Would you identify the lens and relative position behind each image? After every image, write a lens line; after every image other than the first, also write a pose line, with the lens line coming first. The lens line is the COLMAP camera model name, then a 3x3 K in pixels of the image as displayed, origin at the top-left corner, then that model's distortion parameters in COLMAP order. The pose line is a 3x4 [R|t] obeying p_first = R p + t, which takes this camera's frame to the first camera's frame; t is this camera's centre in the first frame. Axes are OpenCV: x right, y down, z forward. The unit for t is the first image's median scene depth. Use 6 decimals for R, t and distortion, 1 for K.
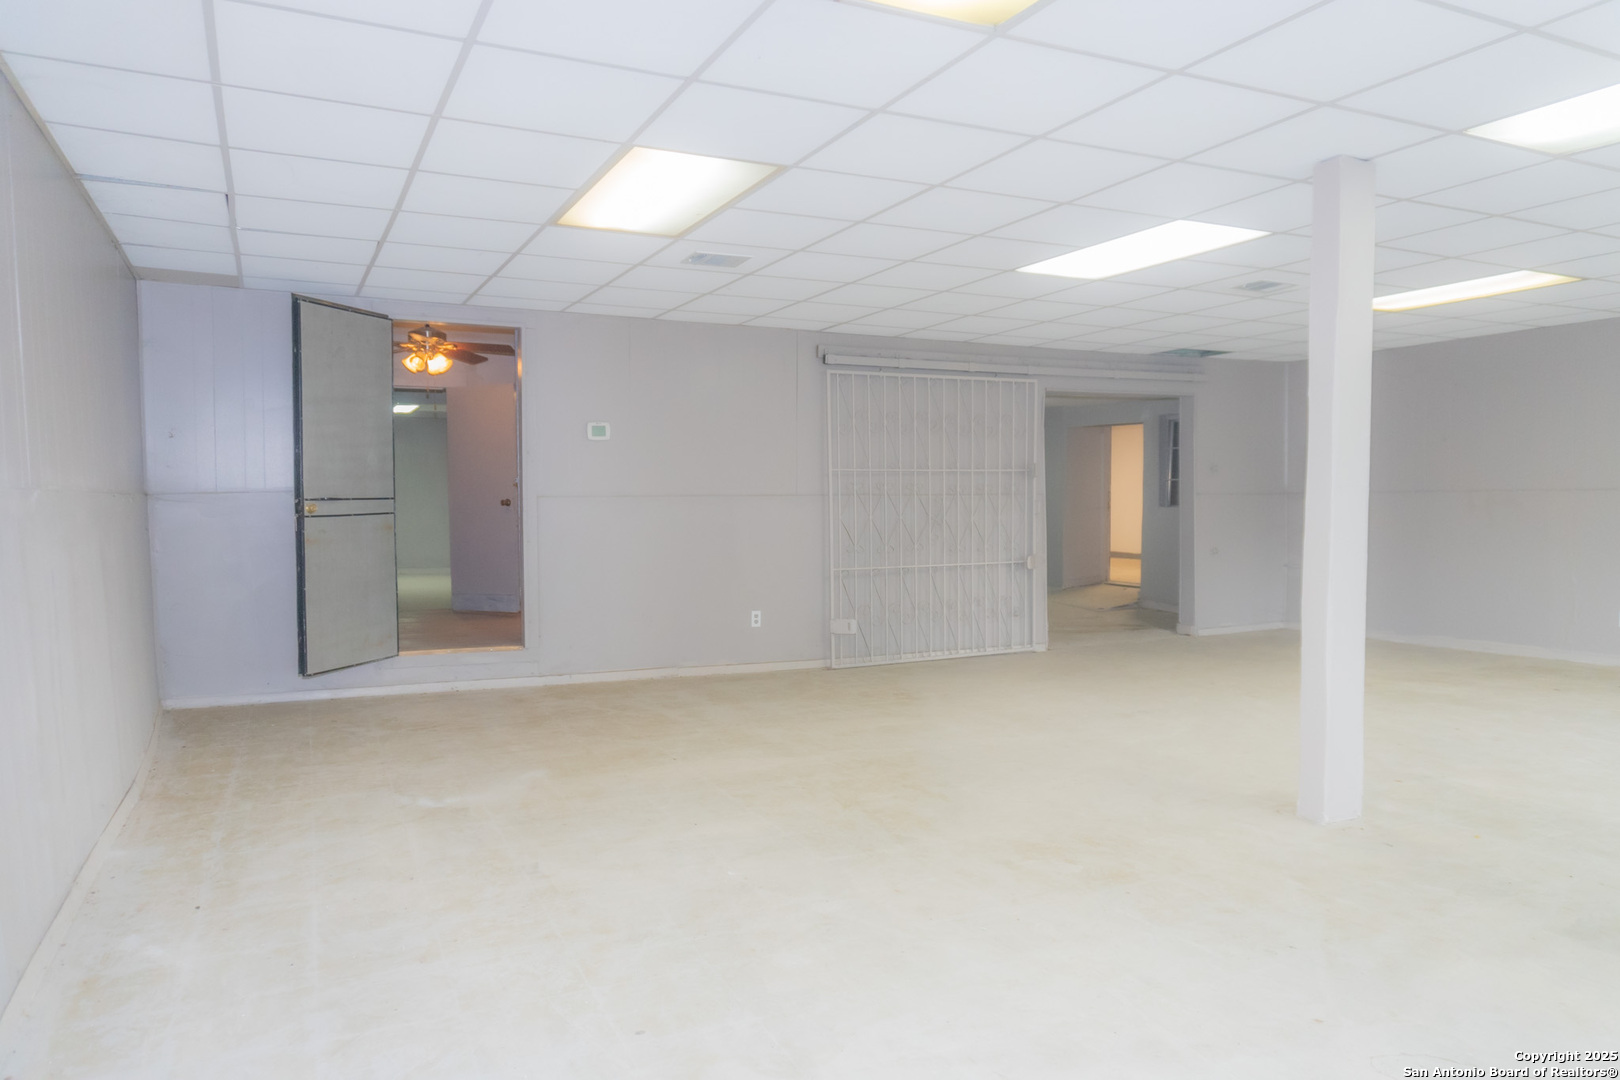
lens RADIAL K [[1087.2, 0, 815.0], [0, 1087.2, 541.9], [0, 0, 1]] dist [-0.011763, -0.005142]
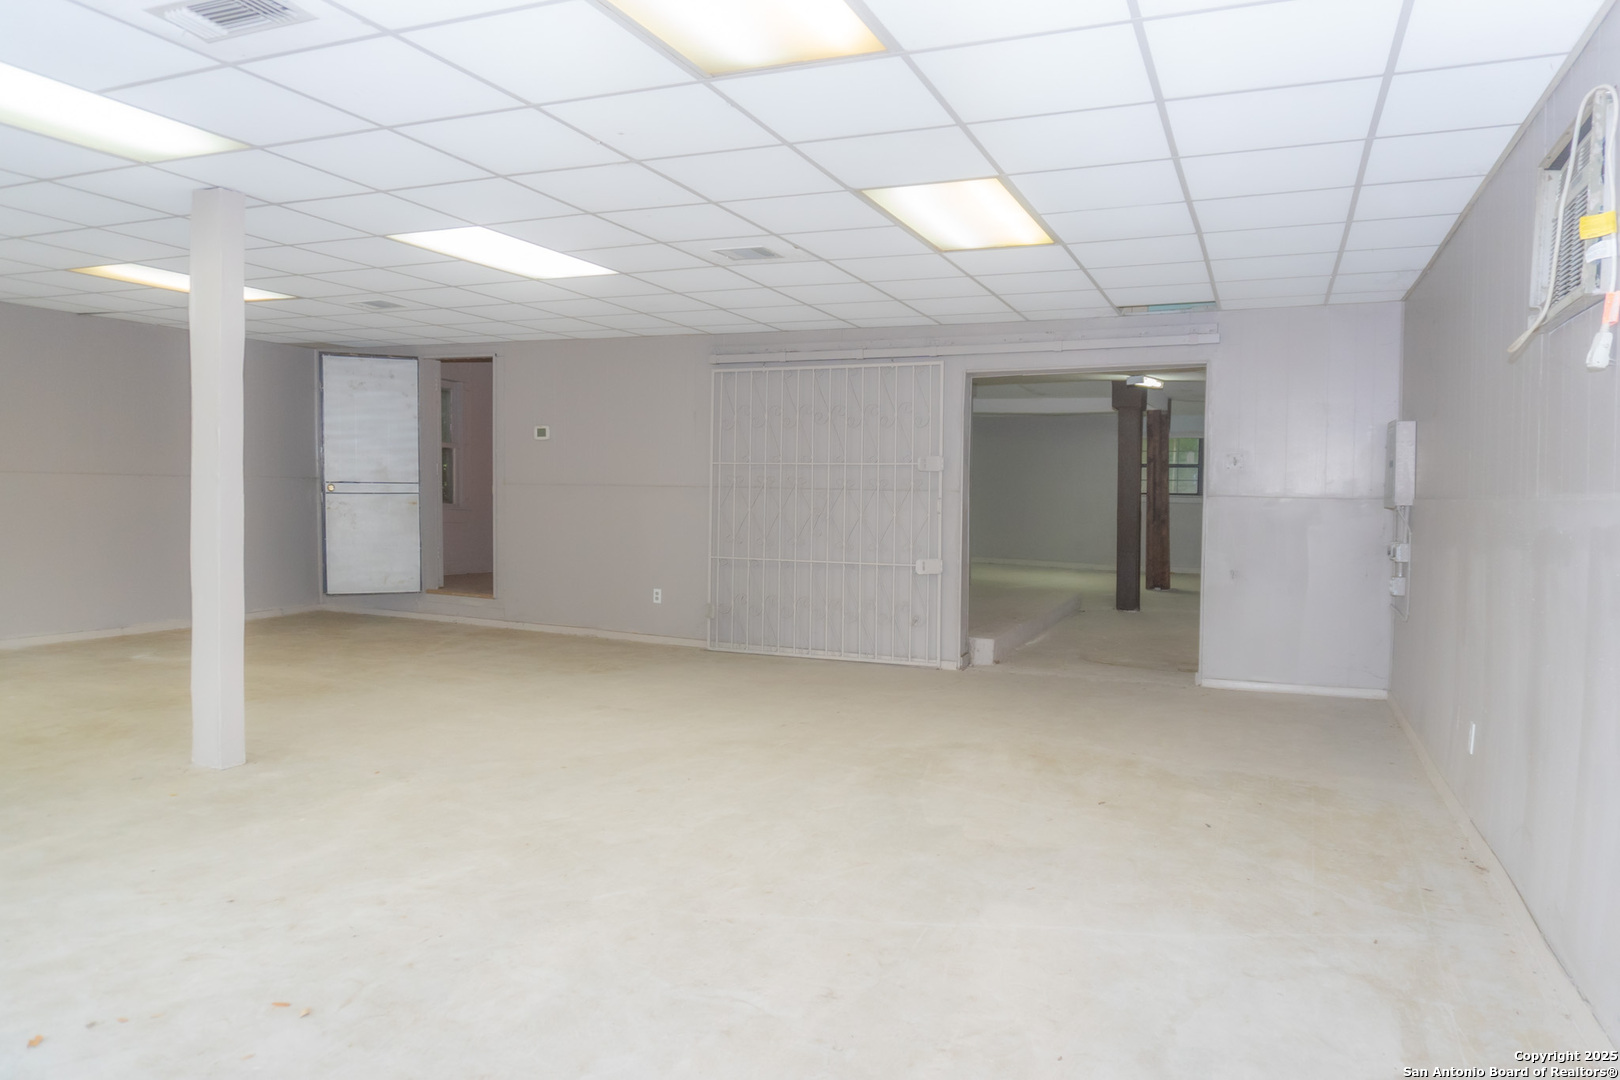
lens RADIAL K [[1087.2, 0, 820.5], [0, 1087.2, 538.3], [0, 0, 1]] dist [-0.011763, -0.005142]
pose [[0.660694, 0.045804, -0.749257, 0.865639], [-0.054067, 0.998448, 0.013362, -0.012511], [0.748706, 0.031682, 0.662145, 0.368907]]
